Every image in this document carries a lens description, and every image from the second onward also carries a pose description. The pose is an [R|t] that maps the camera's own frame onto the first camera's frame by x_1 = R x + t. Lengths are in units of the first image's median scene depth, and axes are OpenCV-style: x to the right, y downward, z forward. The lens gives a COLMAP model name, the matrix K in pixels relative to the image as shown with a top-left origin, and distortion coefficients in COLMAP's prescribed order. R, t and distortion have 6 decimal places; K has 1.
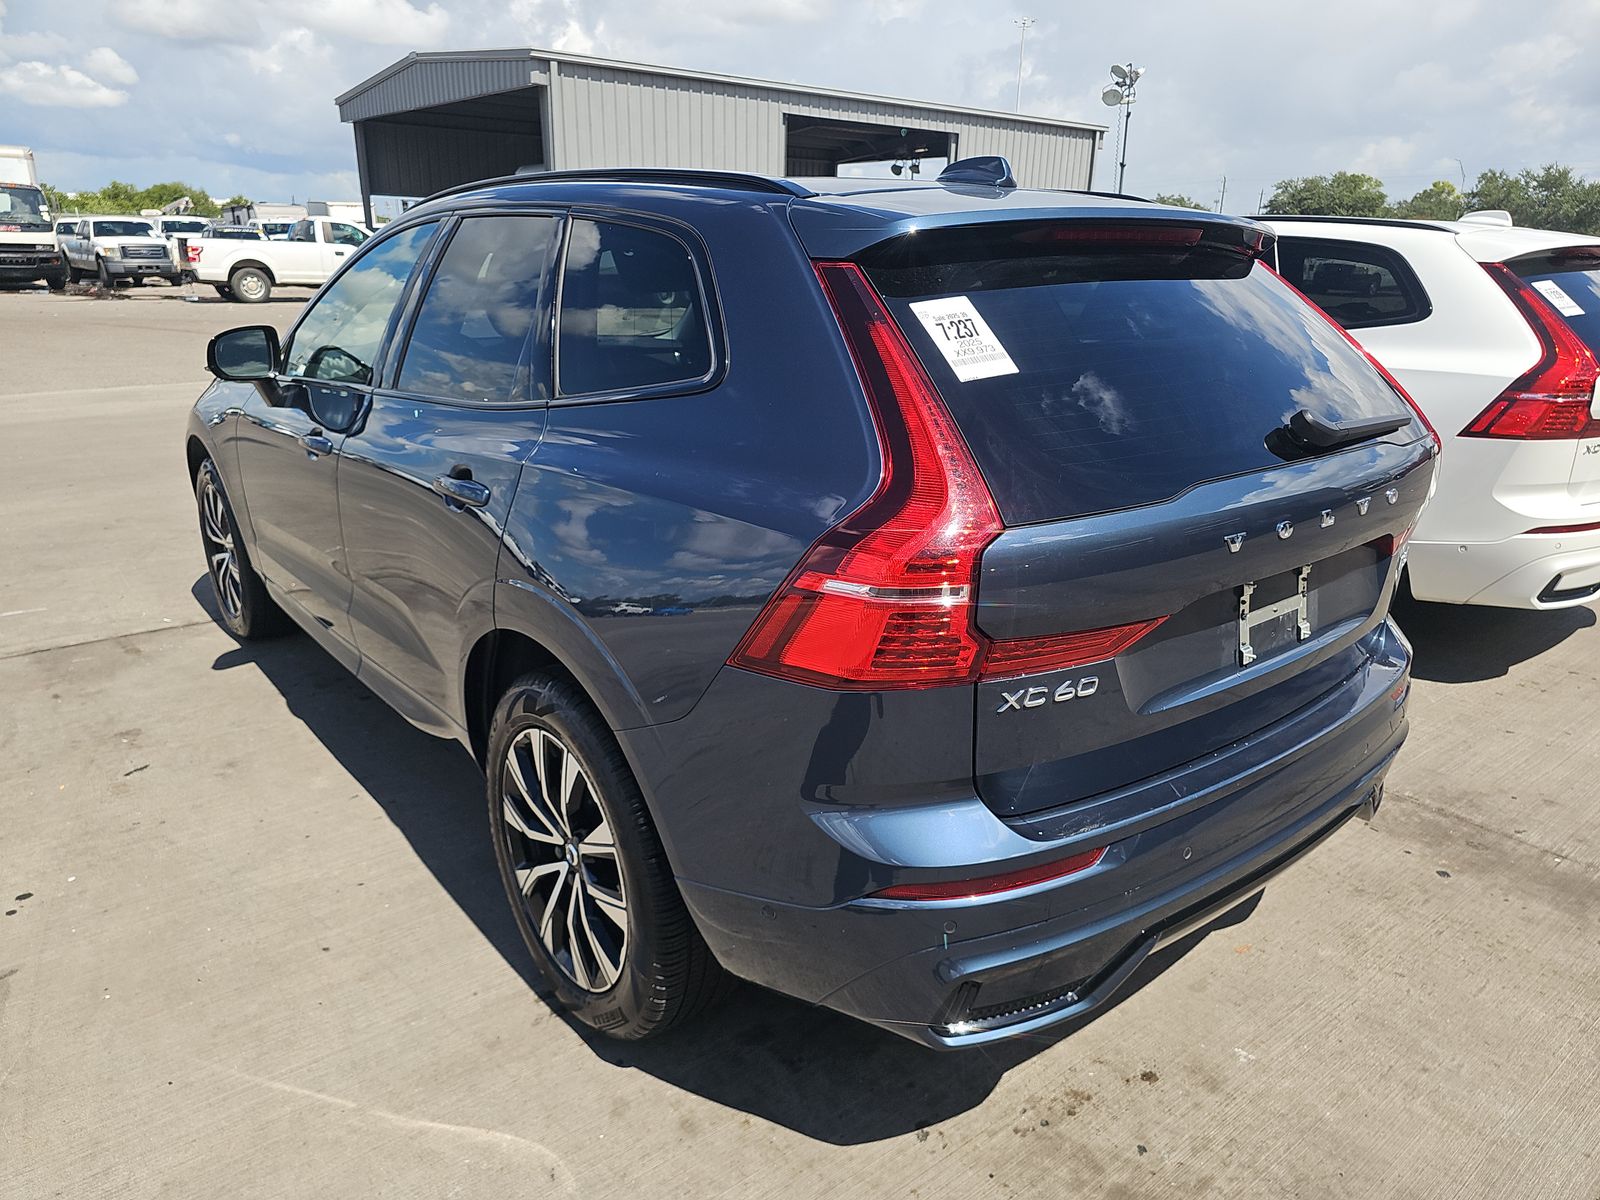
lens RADIAL K [[1088.3, 0, 800.0], [0, 1088.3, 600.0], [0, 0, 1]] dist [0.030255, -0.031780]
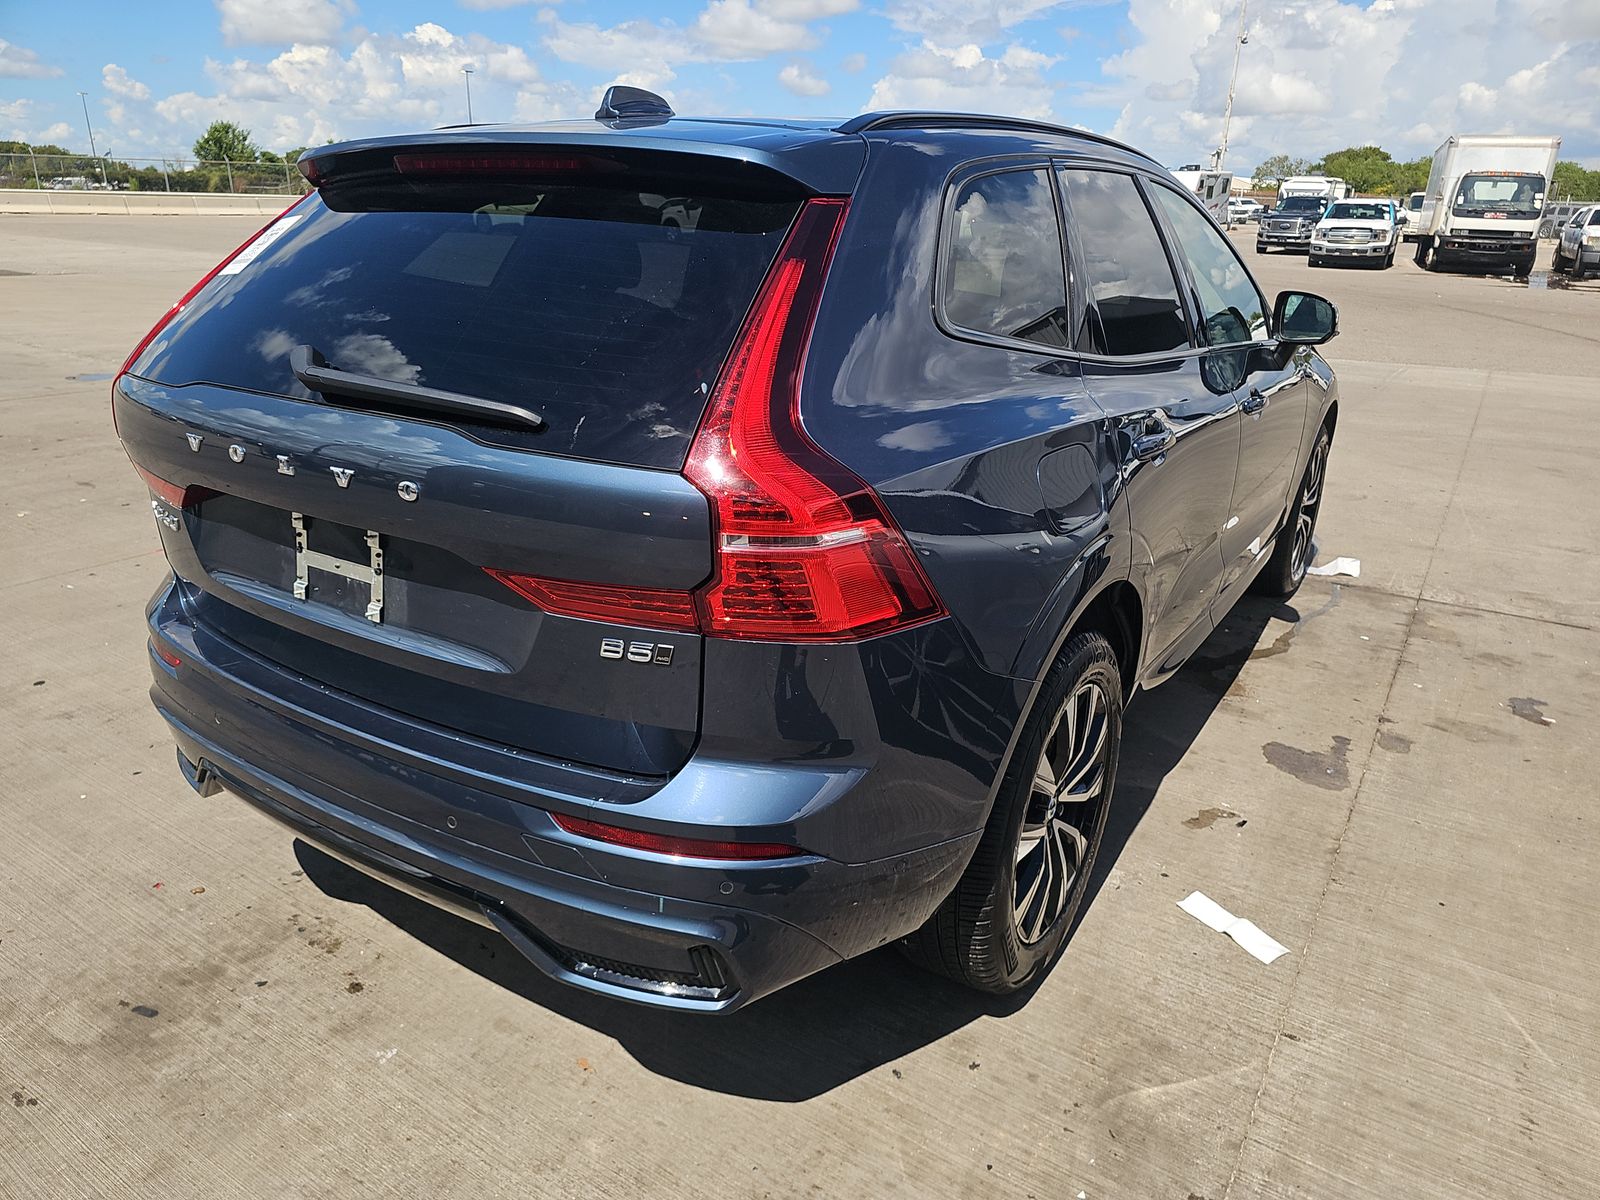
lens RADIAL K [[1065.1, 0, 790.6], [0, 1065.1, 588.9], [0, 0, 1]] dist [0.027770, -0.024565]
pose [[0.306147, 0.311816, -0.899469, 0.134387], [-0.308590, 0.926324, 0.216093, -0.028053], [0.900581, 0.211411, 0.379814, 0.098470]]
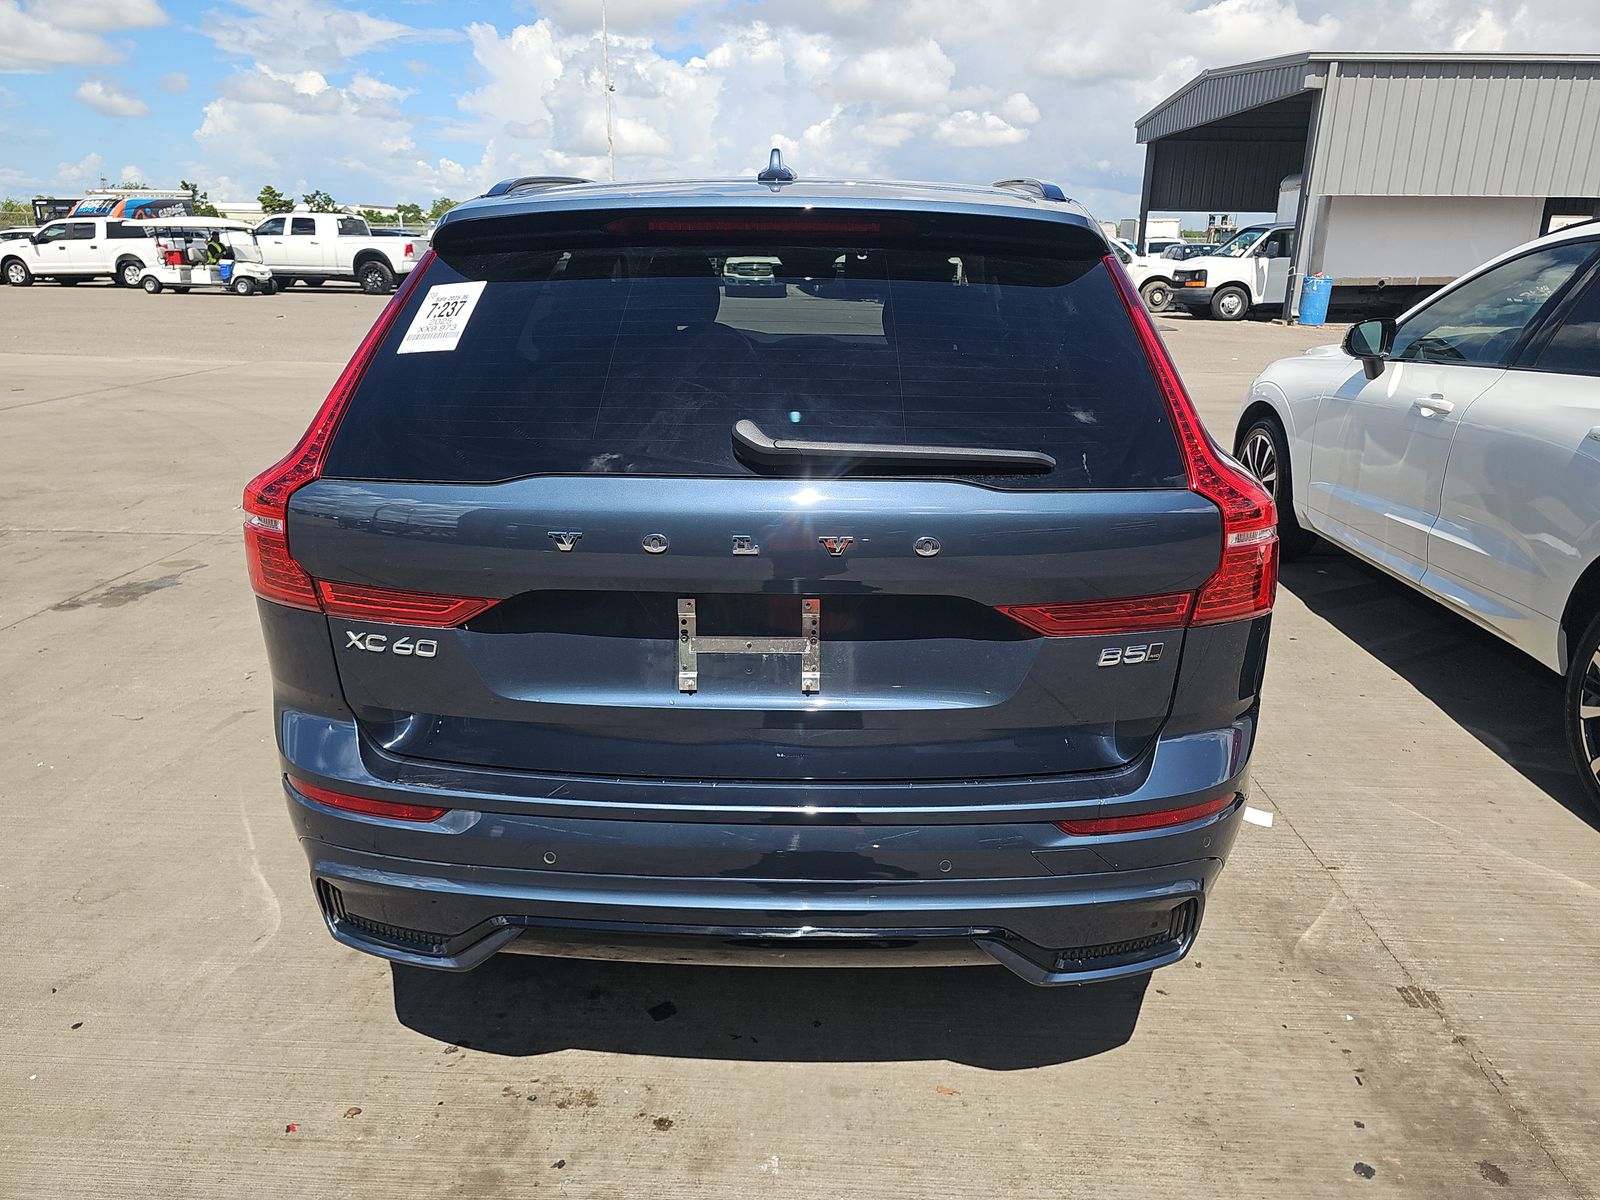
lens RADIAL K [[1073.3, 0, 797.5], [0, 1073.3, 574.5], [0, 0, 1]] dist [0.030891, -0.029215]
pose [[0.751261, 0.182520, -0.634266, 0.097731], [-0.201361, 0.978569, 0.043095, -0.008835], [0.628539, 0.095340, 0.771913, 0.034939]]
